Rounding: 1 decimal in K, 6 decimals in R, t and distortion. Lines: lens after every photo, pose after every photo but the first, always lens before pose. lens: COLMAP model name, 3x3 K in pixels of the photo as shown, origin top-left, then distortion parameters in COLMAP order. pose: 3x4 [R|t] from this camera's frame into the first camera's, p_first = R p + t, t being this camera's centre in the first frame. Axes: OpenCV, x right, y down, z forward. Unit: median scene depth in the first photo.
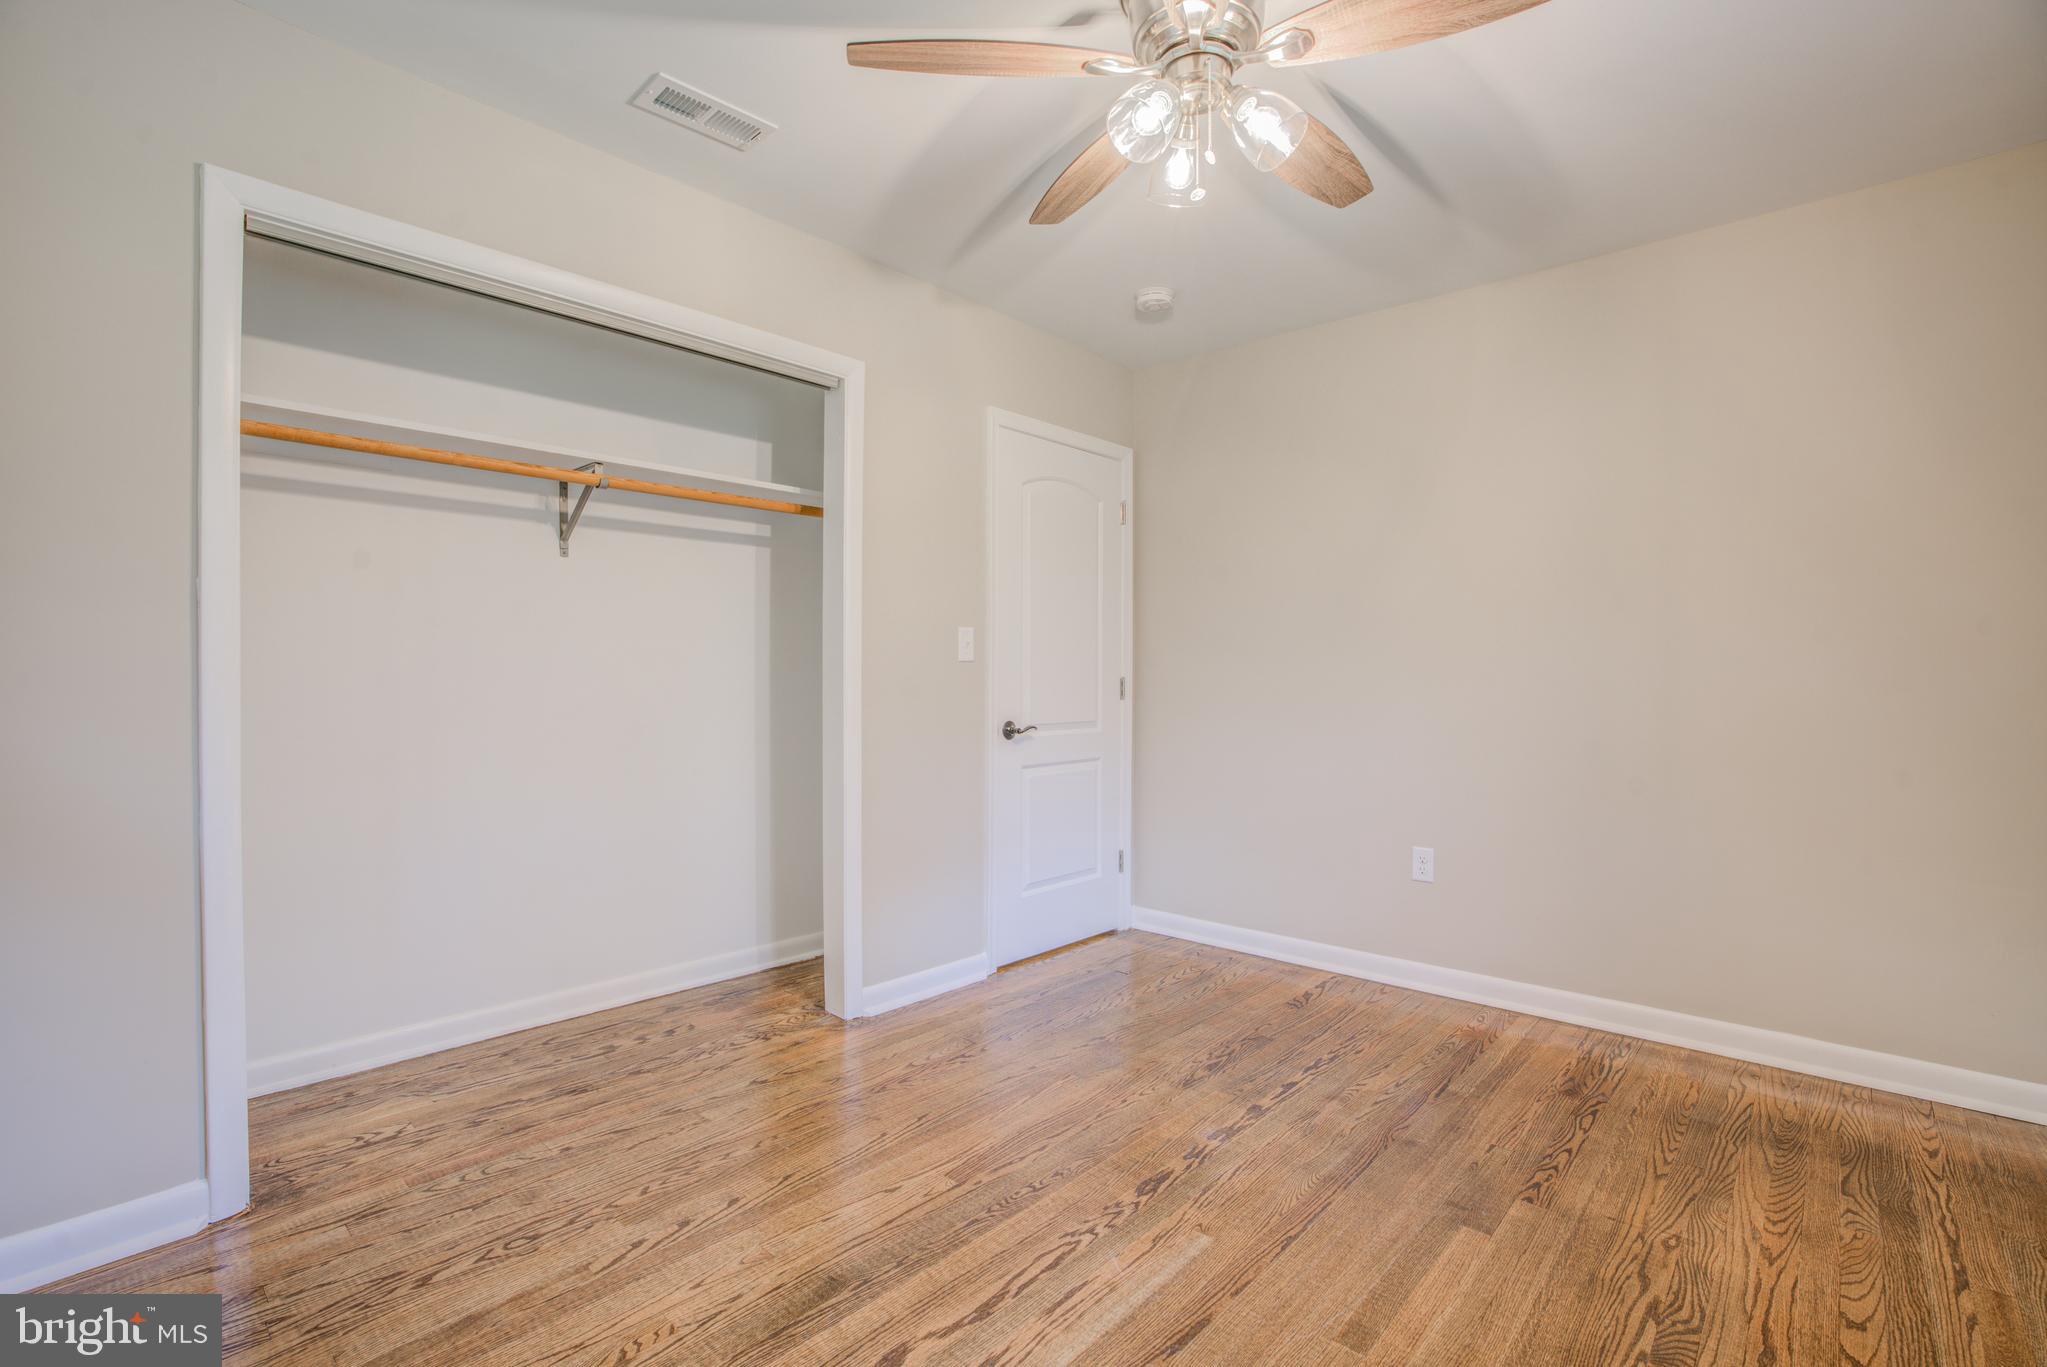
lens RADIAL K [[951.7, 0, 1006.9], [0, 951.7, 685.6], [0, 0, 1]] dist [-0.066086, 0.025215]
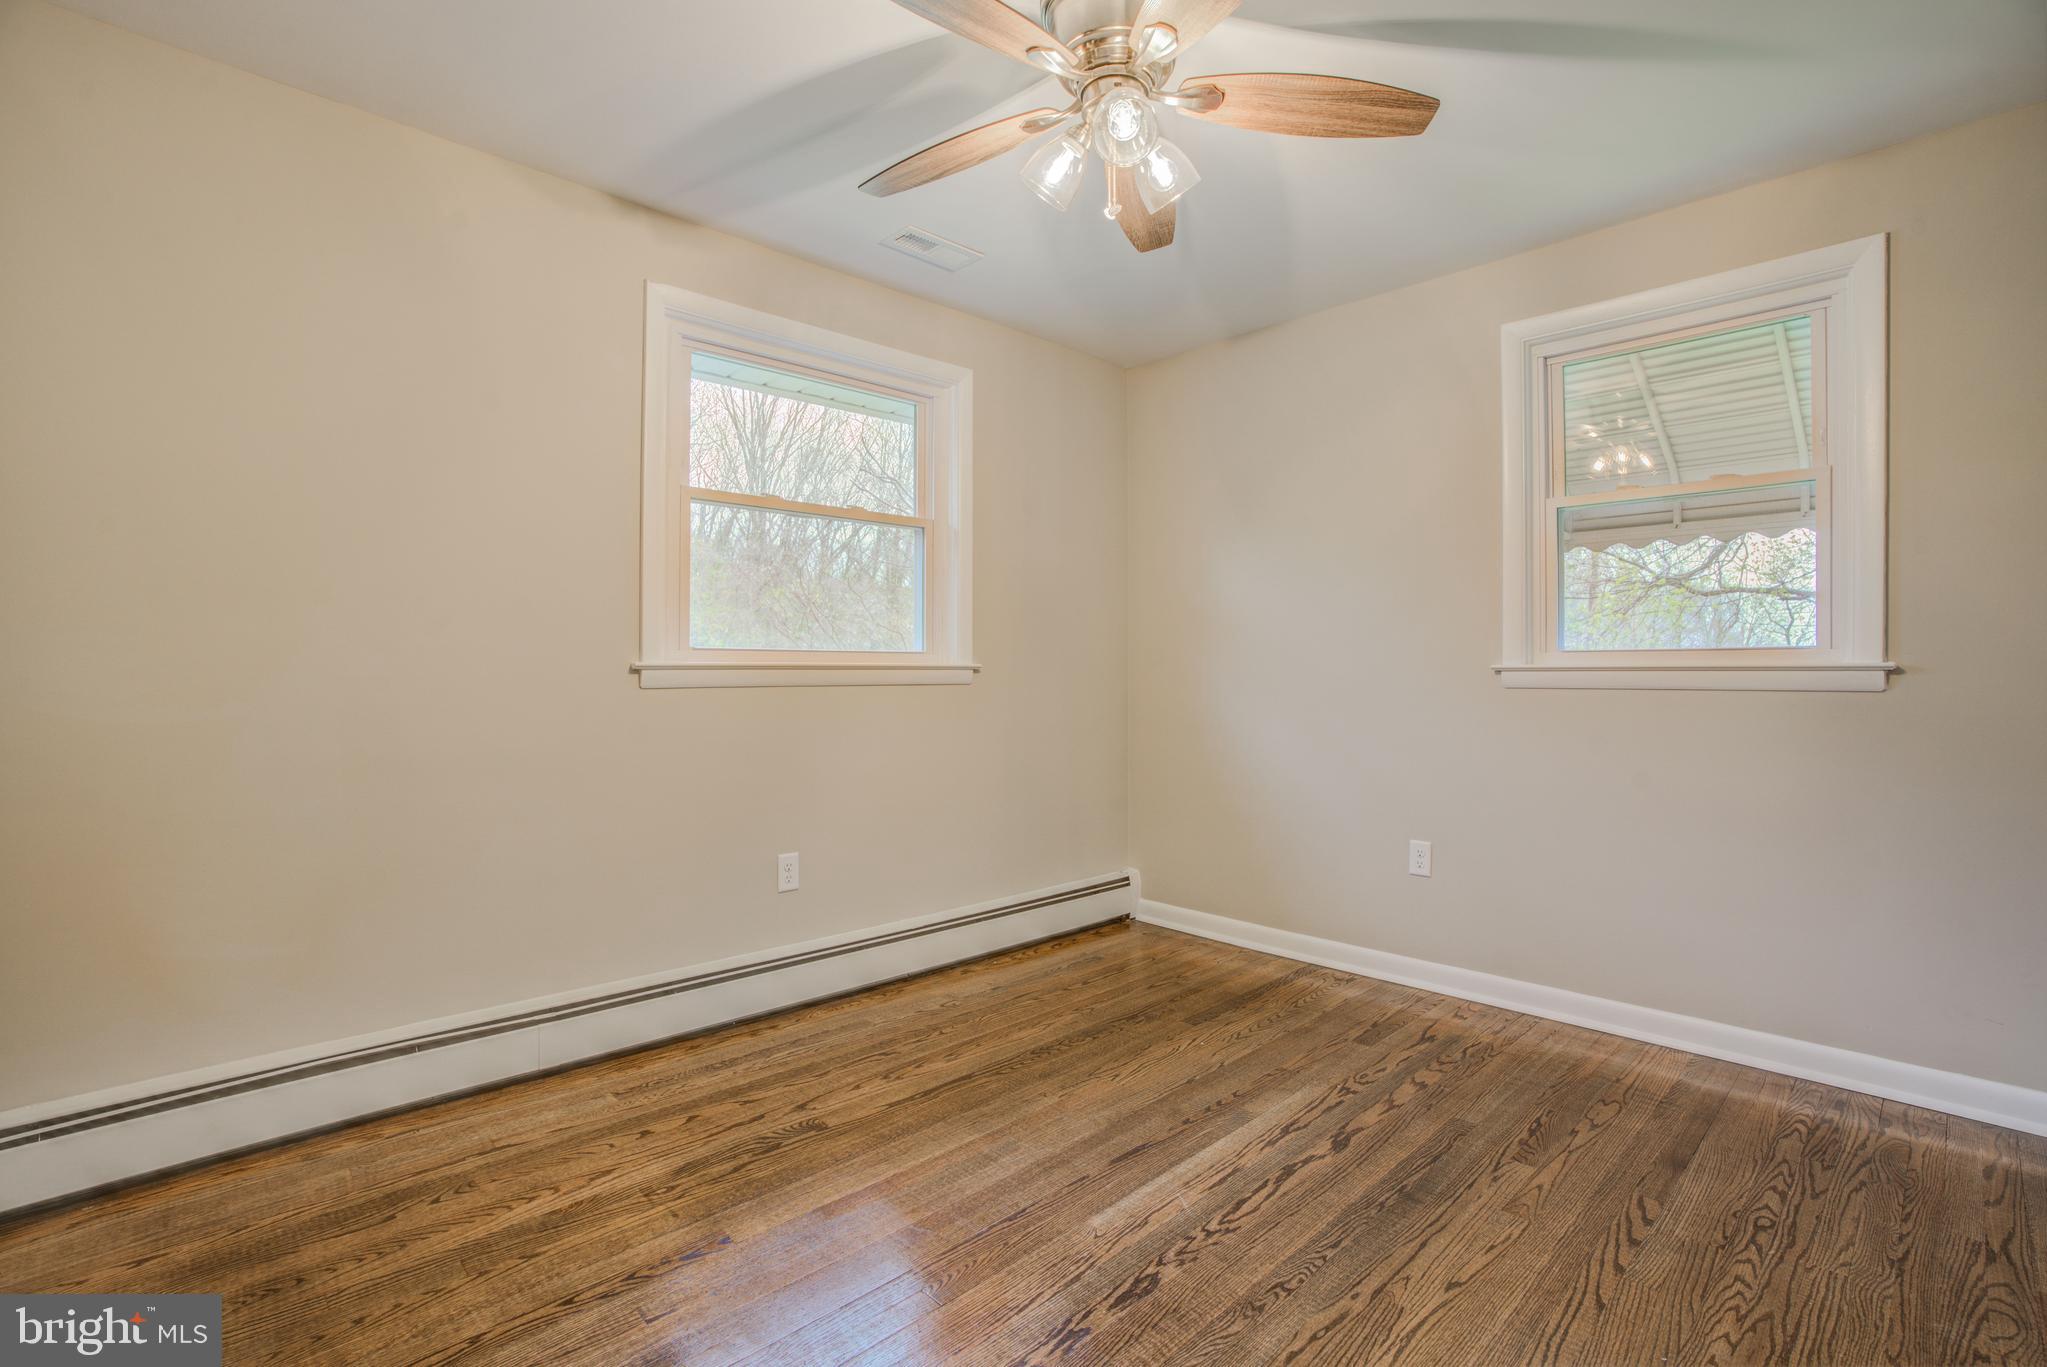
lens RADIAL K [[951.7, 0, 1006.9], [0, 951.7, 685.6], [0, 0, 1]] dist [-0.066086, 0.025215]
pose [[-0.997455, -0.006357, 0.071011, 0.240819], [-0.004570, 0.999669, 0.025298, -0.017561], [-0.071148, 0.024910, -0.997155, 2.010540]]
